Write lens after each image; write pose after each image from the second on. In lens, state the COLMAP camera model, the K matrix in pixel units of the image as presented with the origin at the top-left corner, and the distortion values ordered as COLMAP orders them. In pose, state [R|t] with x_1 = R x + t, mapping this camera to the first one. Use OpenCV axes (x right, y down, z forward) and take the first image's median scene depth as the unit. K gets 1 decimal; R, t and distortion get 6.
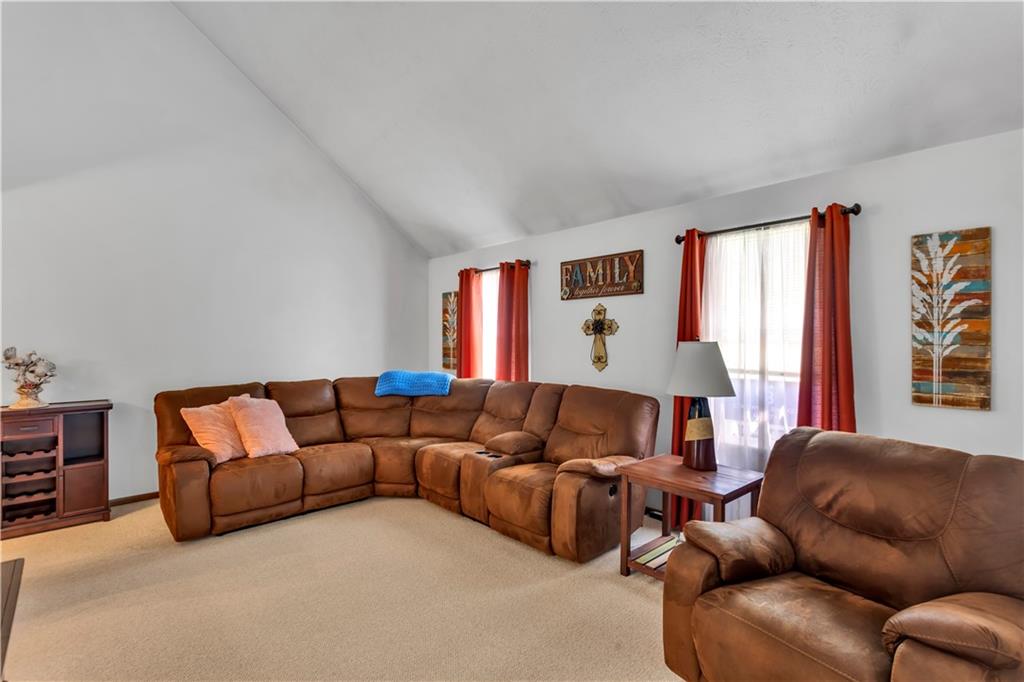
lens RADIAL K [[482.2, 0, 509.8], [0, 482.2, 340.0], [0, 0, 1]] dist [-0.000913, 0.003596]
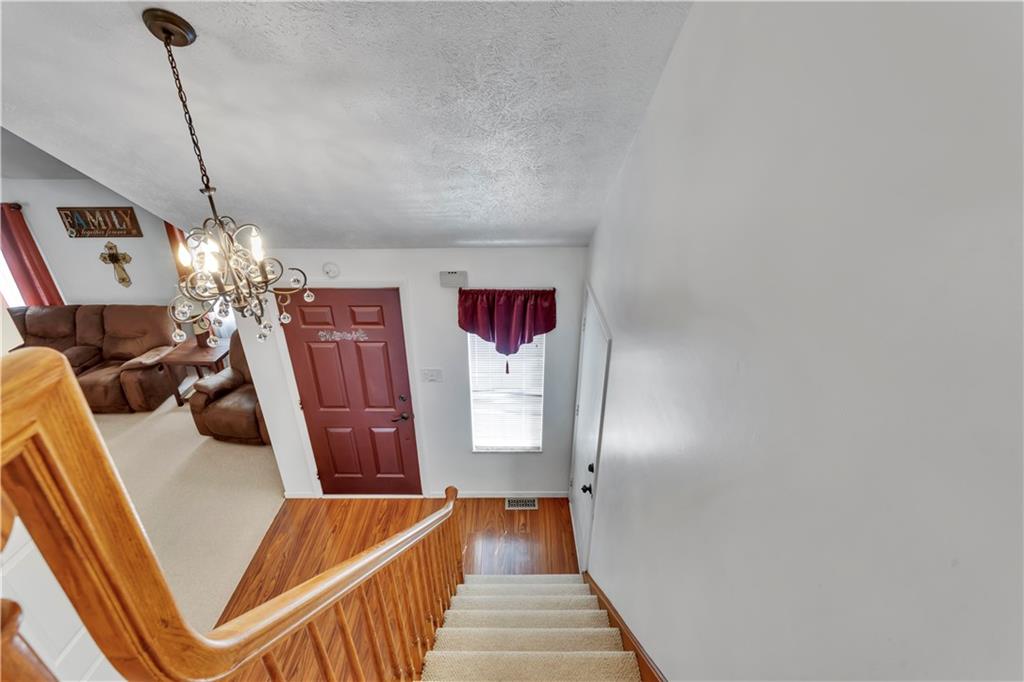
lens RADIAL K [[482.2, 0, 507.2], [0, 482.2, 347.4], [0, 0, 1]] dist [-0.000913, 0.003596]
pose [[0.678764, -0.338079, 0.651907, -0.044538], [0.012058, 0.892736, 0.450418, -0.427553], [-0.734258, -0.297867, 0.610034, -0.795696]]
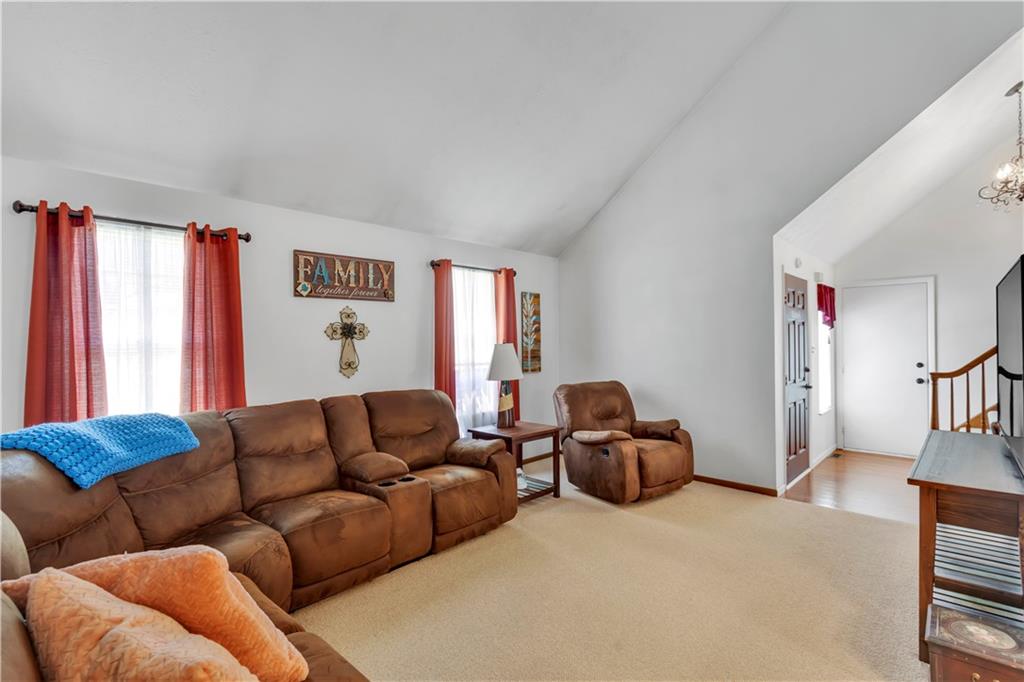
lens RADIAL K [[482.2, 0, 506.5], [0, 482.2, 343.4], [0, 0, 1]] dist [-0.000913, 0.003596]
pose [[-0.057514, 0.008192, 0.998311, -0.795241], [0.025372, 0.999655, -0.006741, 0.011430], [-0.998022, 0.024942, -0.057702, 0.772569]]
